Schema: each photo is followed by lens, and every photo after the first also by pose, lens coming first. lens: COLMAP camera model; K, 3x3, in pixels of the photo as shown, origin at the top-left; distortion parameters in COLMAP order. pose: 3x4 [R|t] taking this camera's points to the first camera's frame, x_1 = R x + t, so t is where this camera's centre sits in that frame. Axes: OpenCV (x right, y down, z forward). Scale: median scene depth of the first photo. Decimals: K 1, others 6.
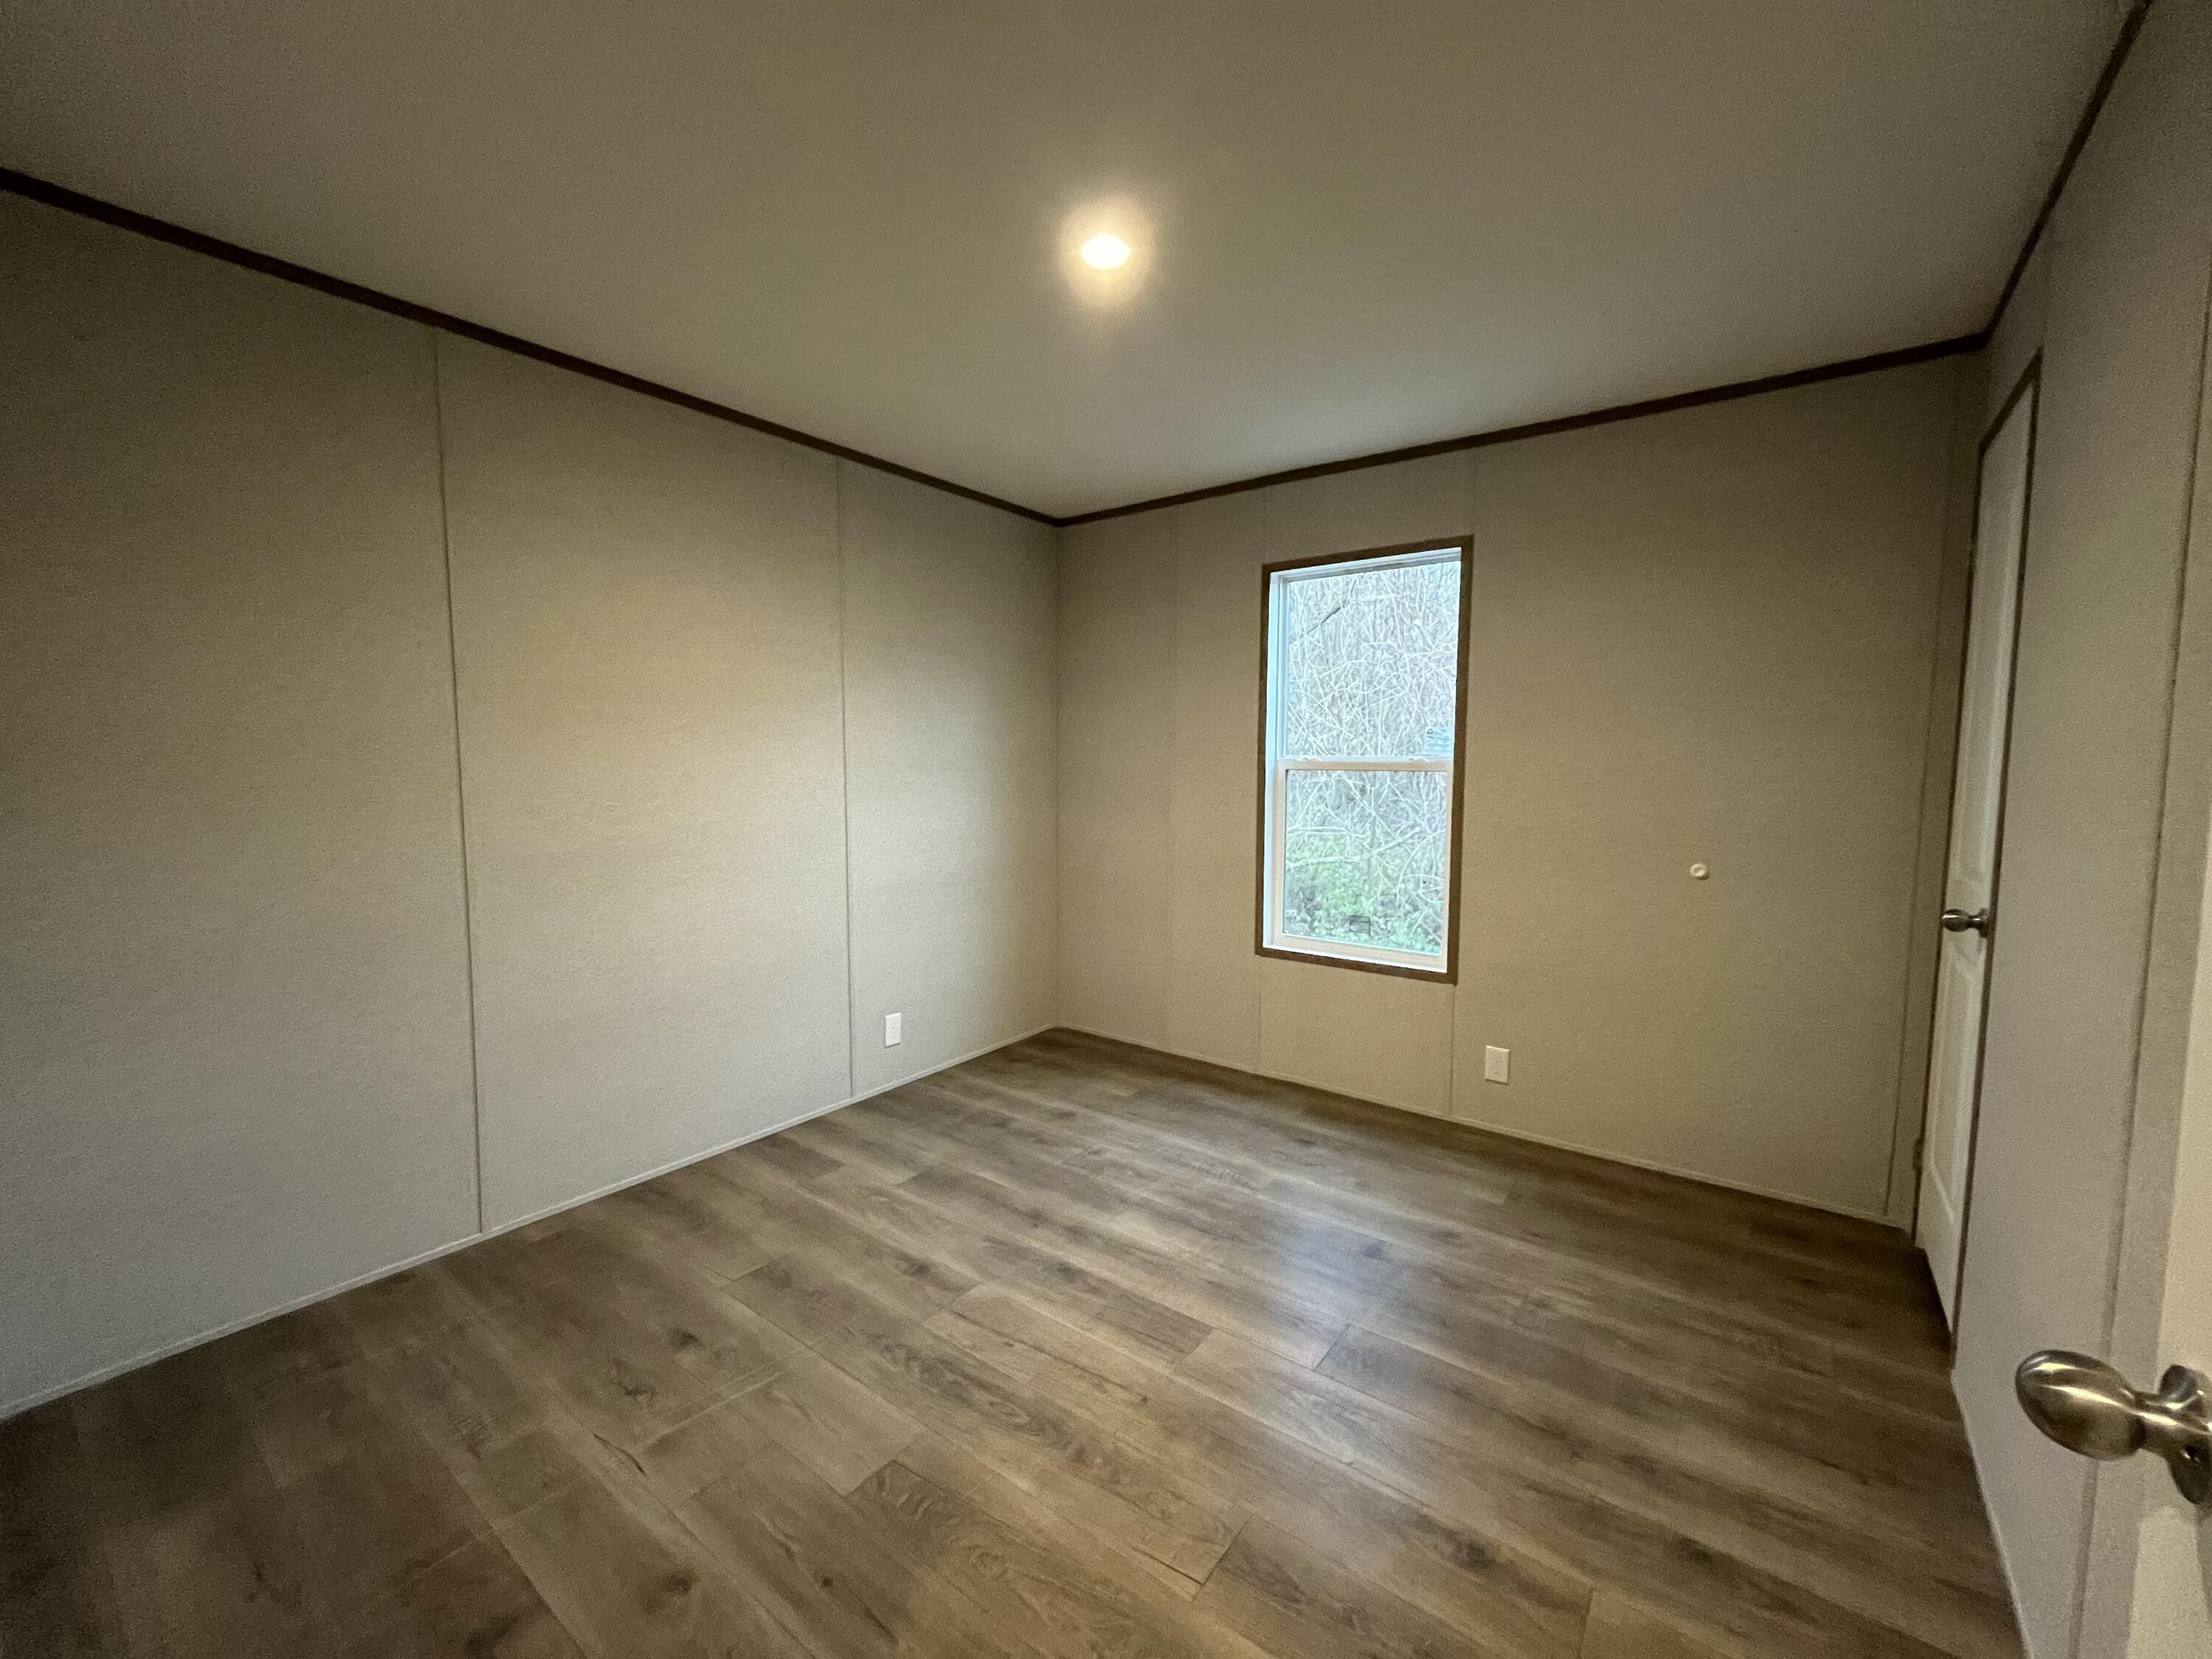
lens RADIAL K [[893.5, 0, 1097.8], [0, 893.5, 825.0], [0, 0, 1]] dist [-0.000309, 0.000106]
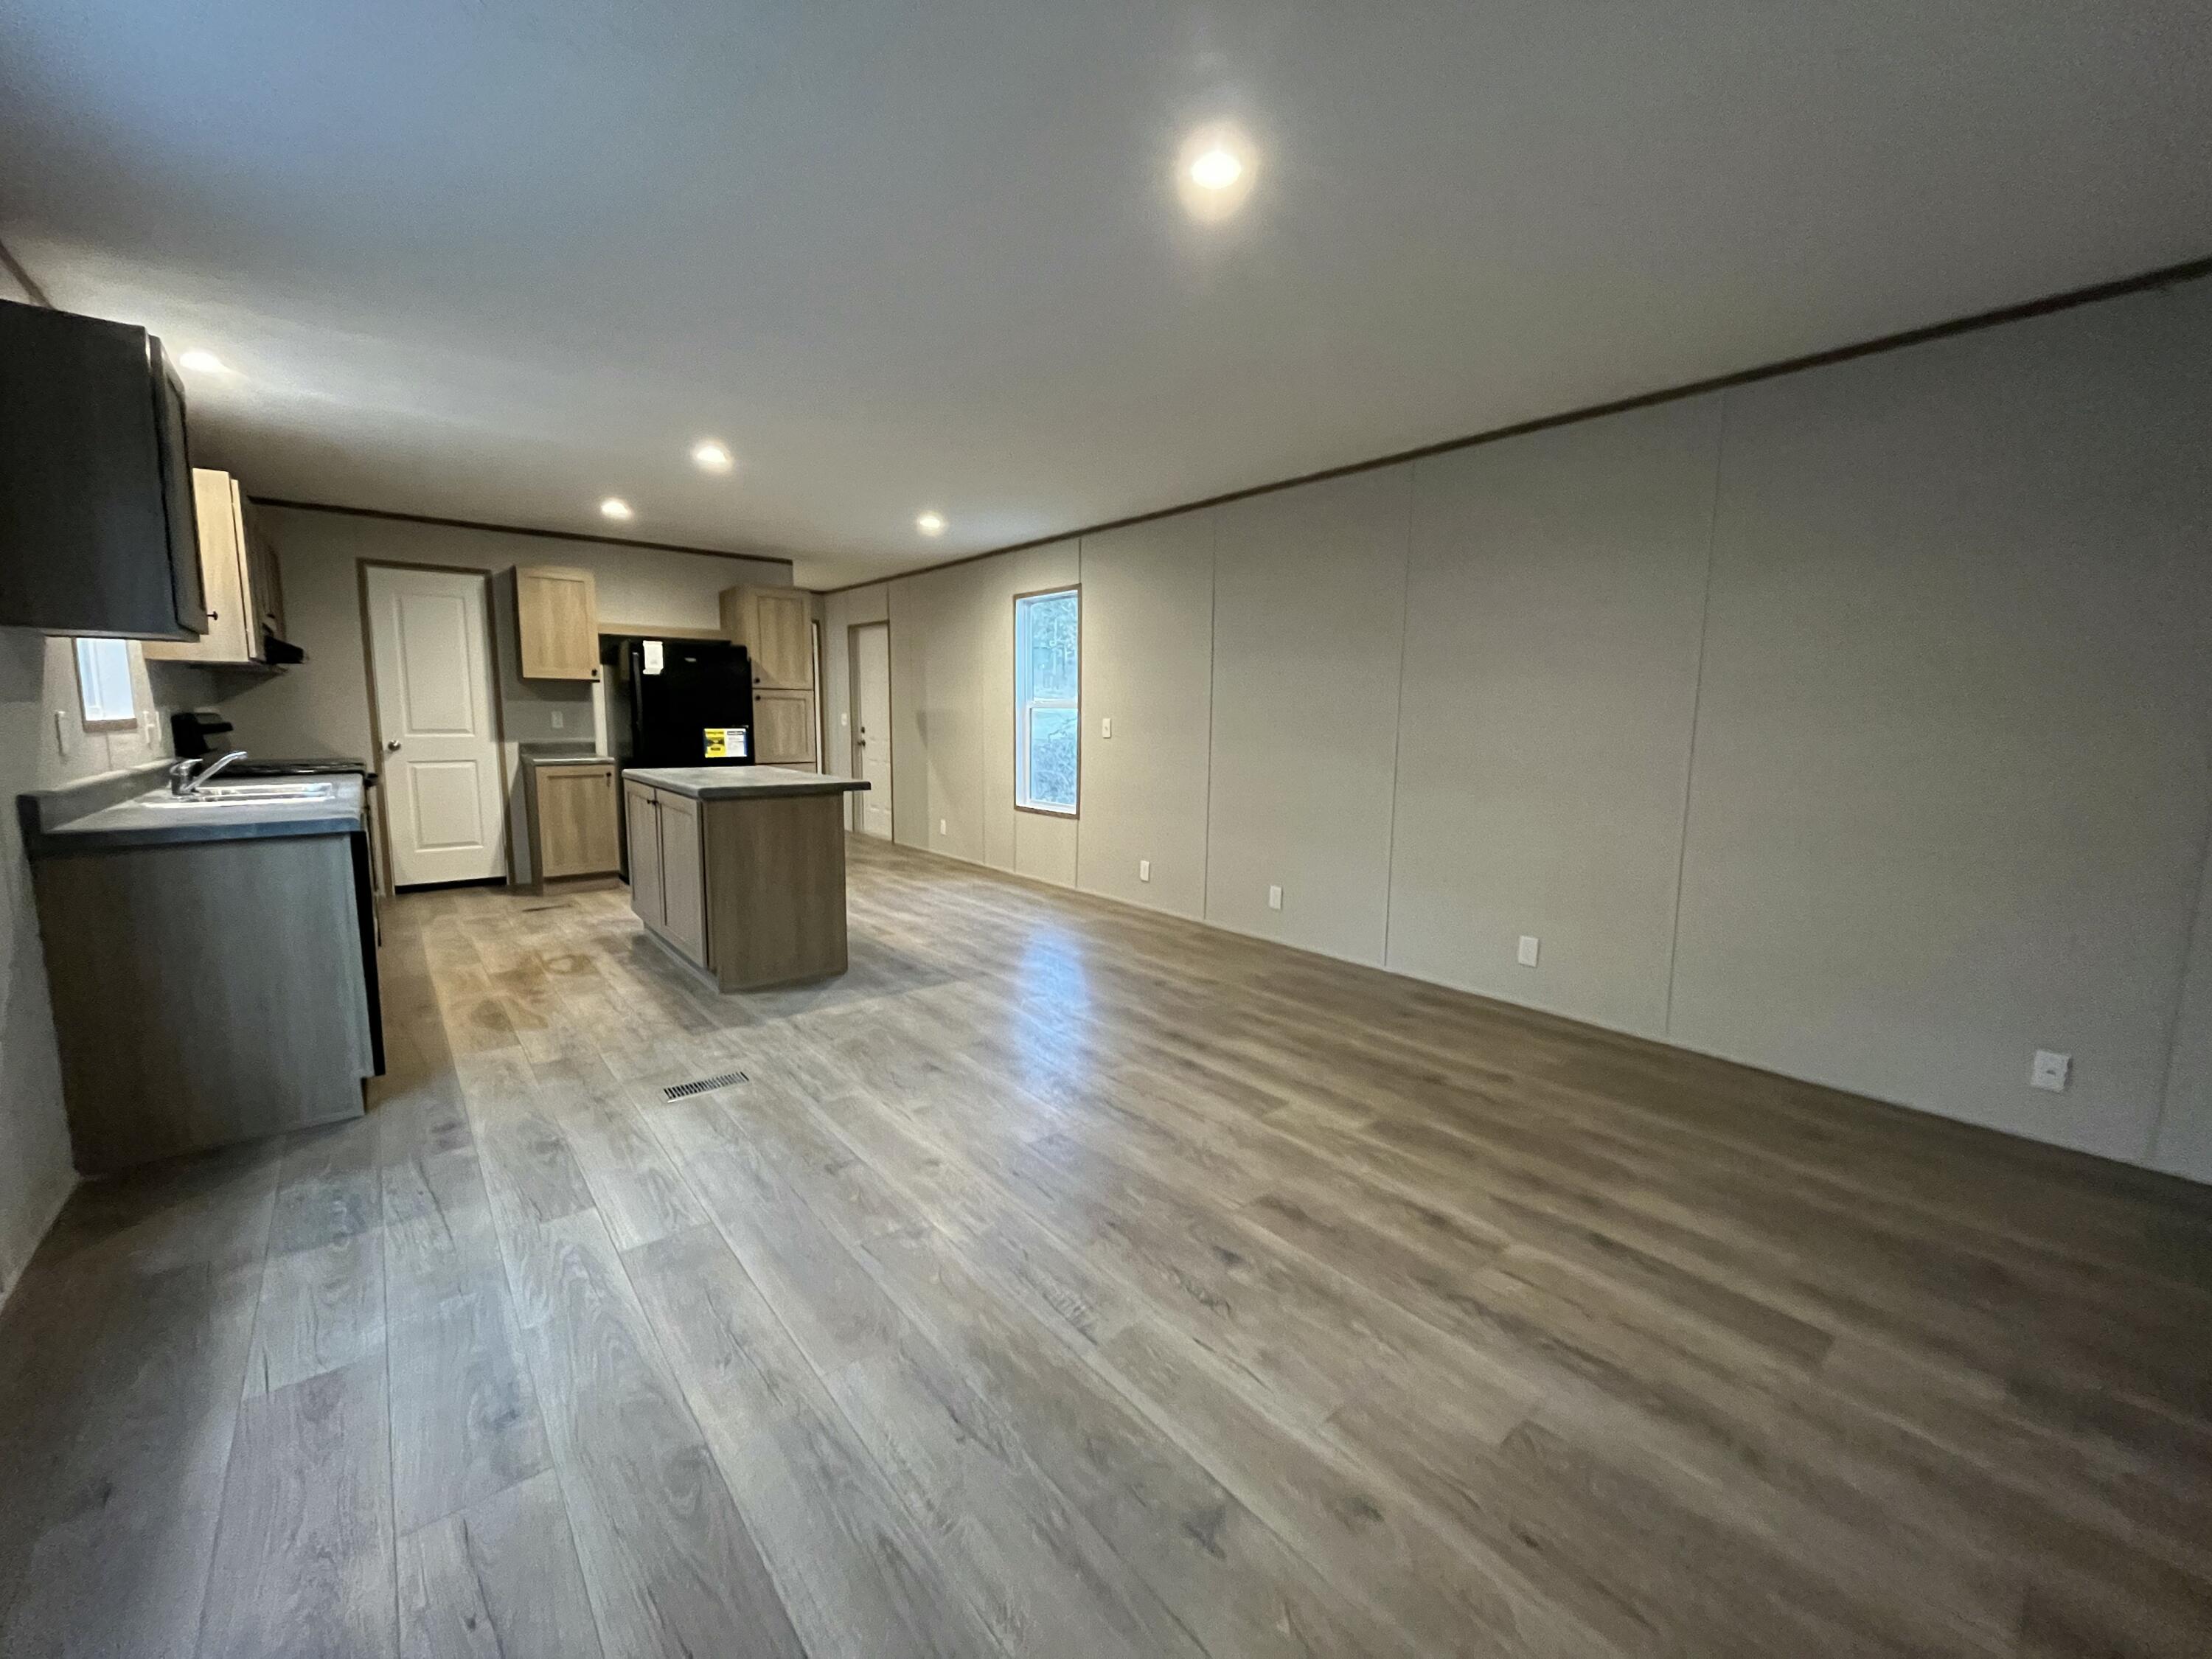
lens RADIAL K [[893.5, 0, 1093.2], [0, 893.5, 824.2], [0, 0, 1]] dist [-0.000309, 0.000106]
pose [[0.971555, 0.038541, -0.233658, 0.142521], [-0.029311, 0.998651, 0.042850, 0.087908], [0.234994, -0.034783, 0.971374, -0.396948]]
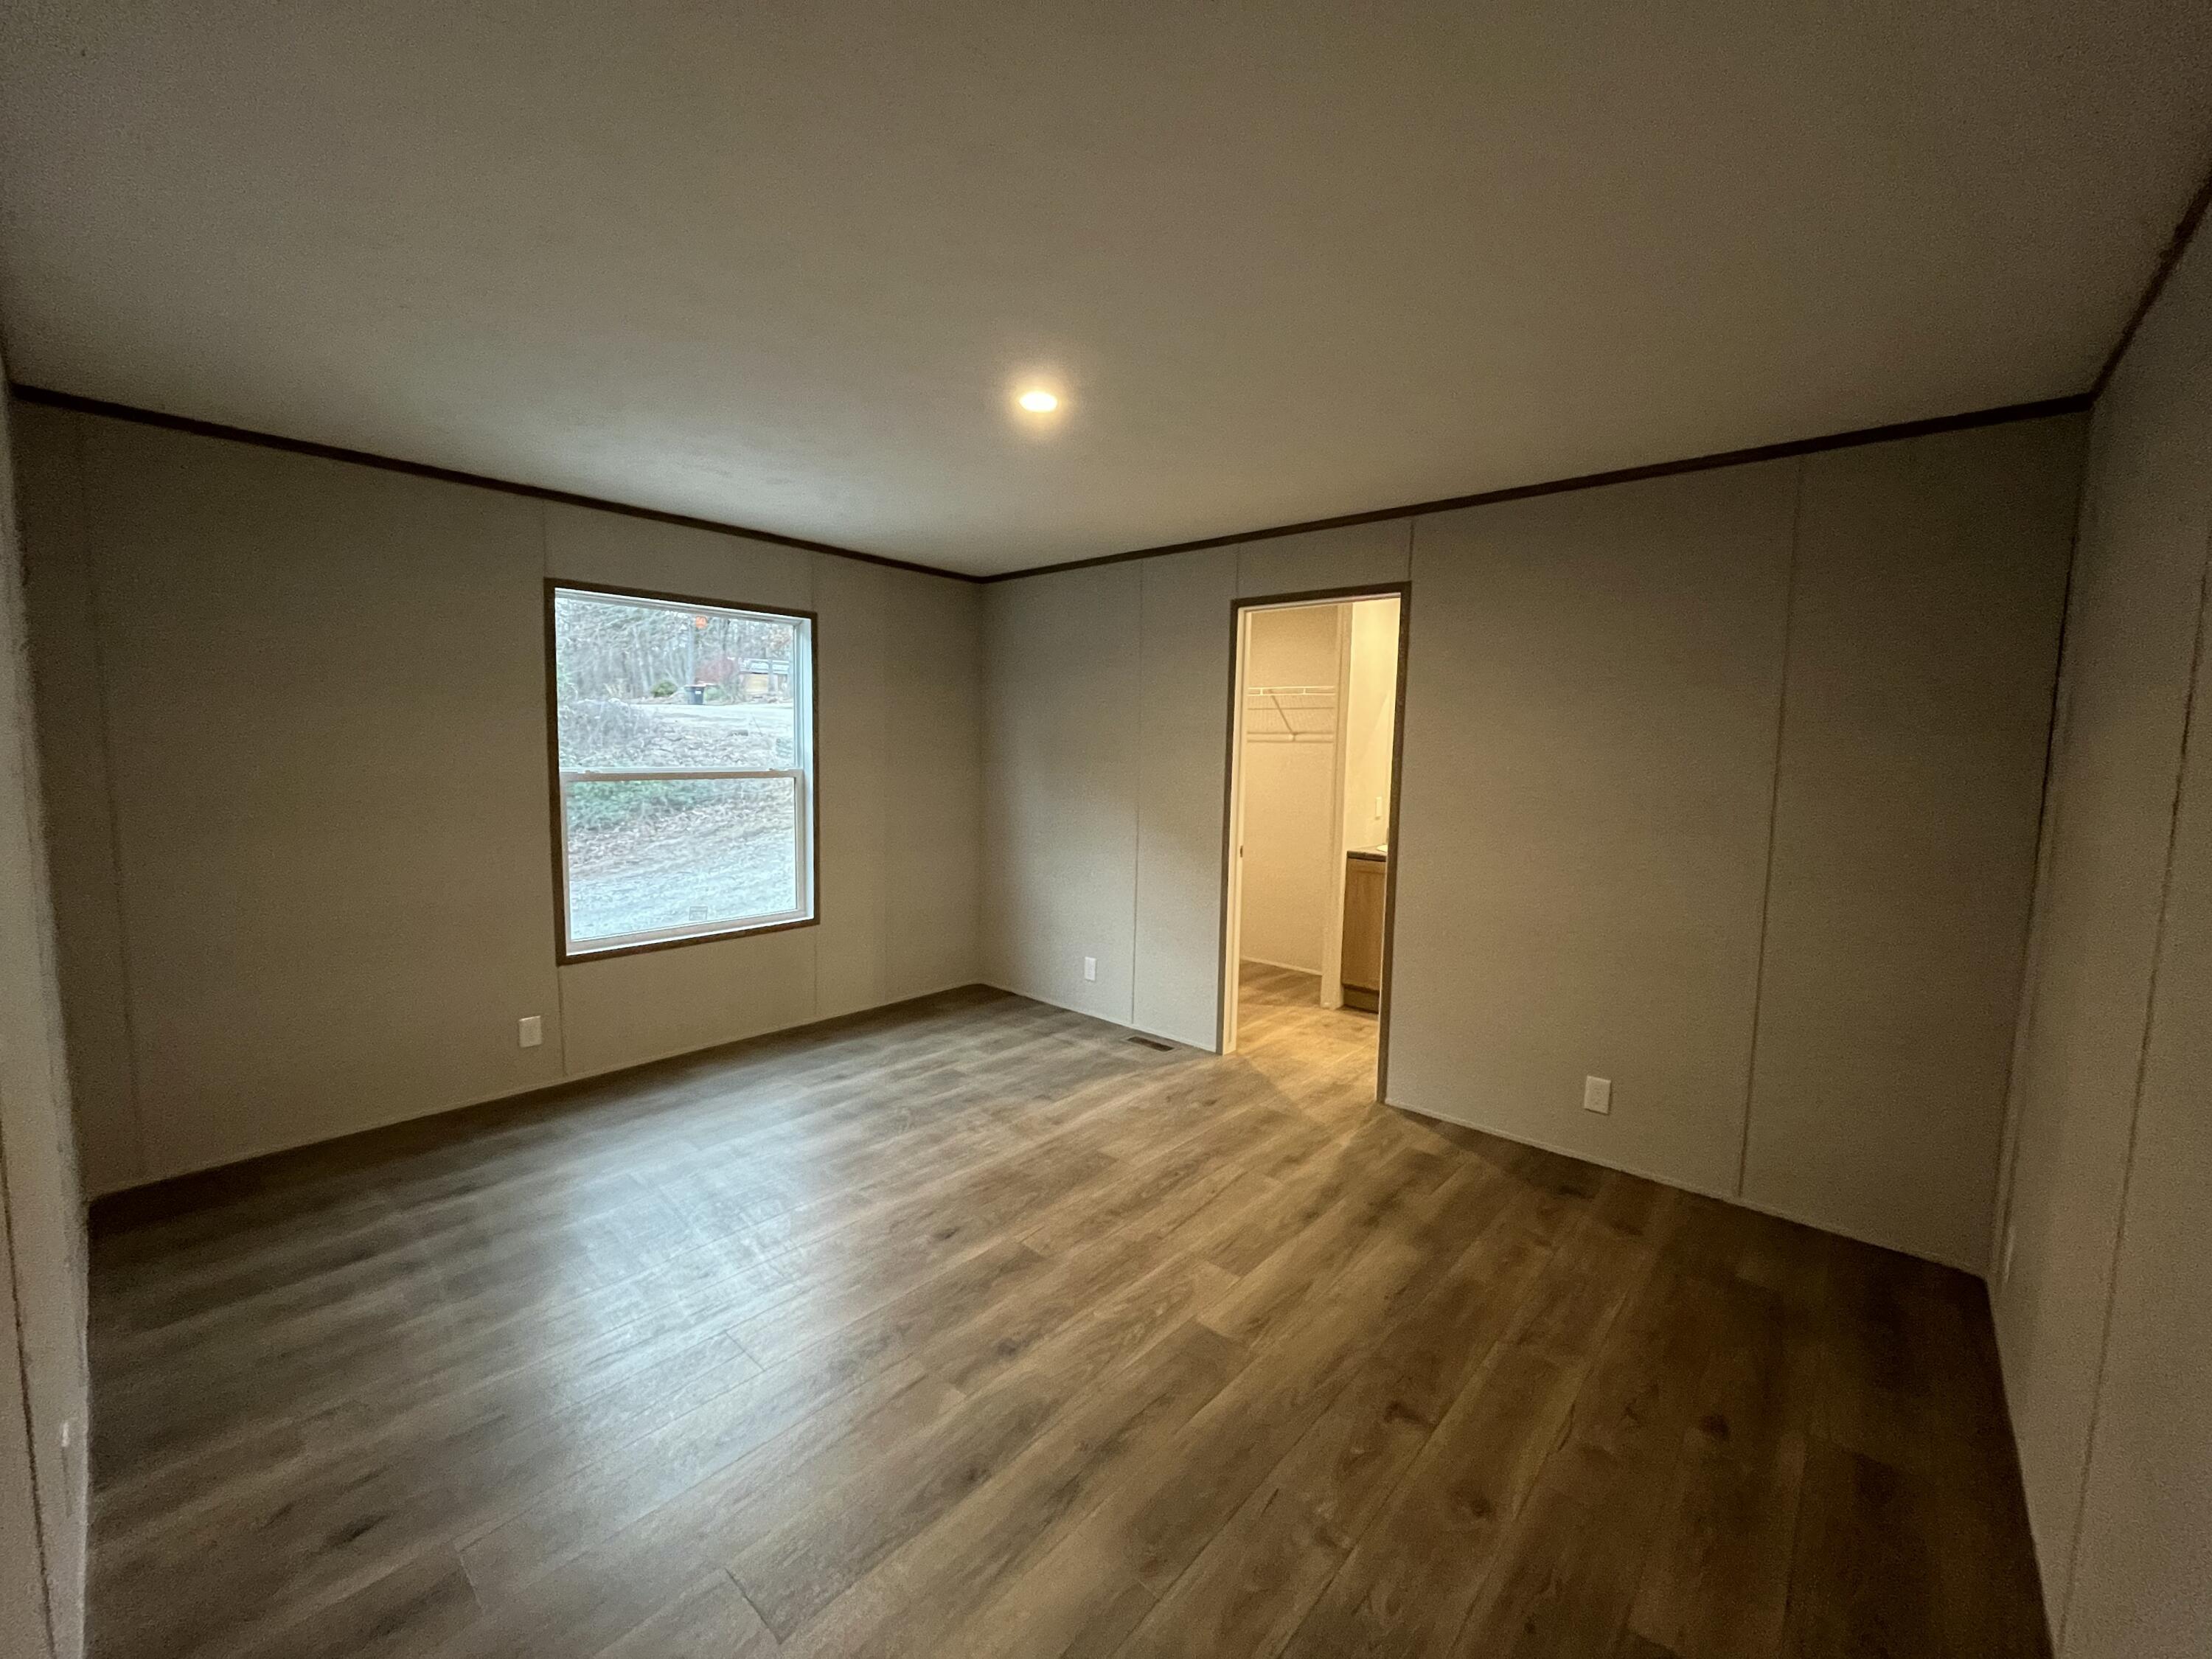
lens RADIAL K [[893.5, 0, 1067.6], [0, 893.5, 870.2], [0, 0, 1]] dist [-0.000309, 0.000106]
pose [[-0.107756, 0.135891, -0.984846, 1.248381], [-0.102151, 0.983858, 0.146931, -0.104948], [0.988915, 0.116436, -0.092136, 0.836086]]
